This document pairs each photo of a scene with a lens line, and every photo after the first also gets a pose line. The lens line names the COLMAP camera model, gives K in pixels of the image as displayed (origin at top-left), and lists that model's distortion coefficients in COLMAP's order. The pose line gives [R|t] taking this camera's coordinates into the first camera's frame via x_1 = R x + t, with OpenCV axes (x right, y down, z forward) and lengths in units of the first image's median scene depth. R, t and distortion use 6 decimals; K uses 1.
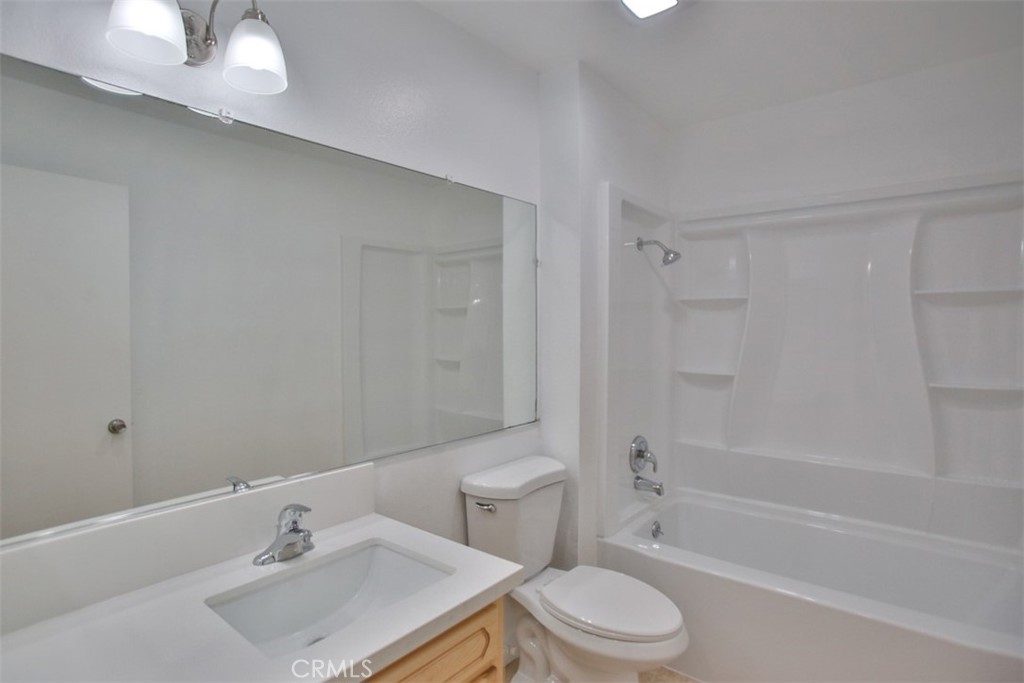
lens RADIAL K [[512.9, 0, 512.6], [0, 512.9, 337.6], [0, 0, 1]] dist [-0.067305, 0.022301]
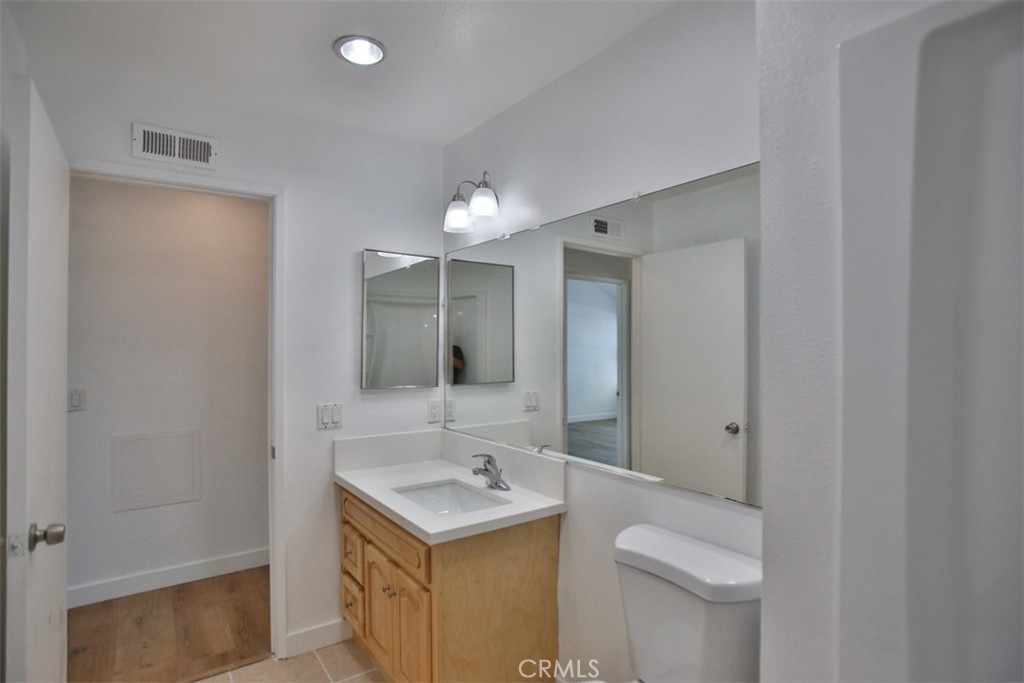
lens RADIAL K [[512.9, 0, 511.9], [0, 512.9, 346.9], [0, 0, 1]] dist [-0.067305, 0.022301]
pose [[-0.249543, -0.010192, -0.968310, 0.935886], [-0.021117, 0.999764, -0.005081, -0.024883], [0.968133, 0.019180, -0.249700, 1.134099]]
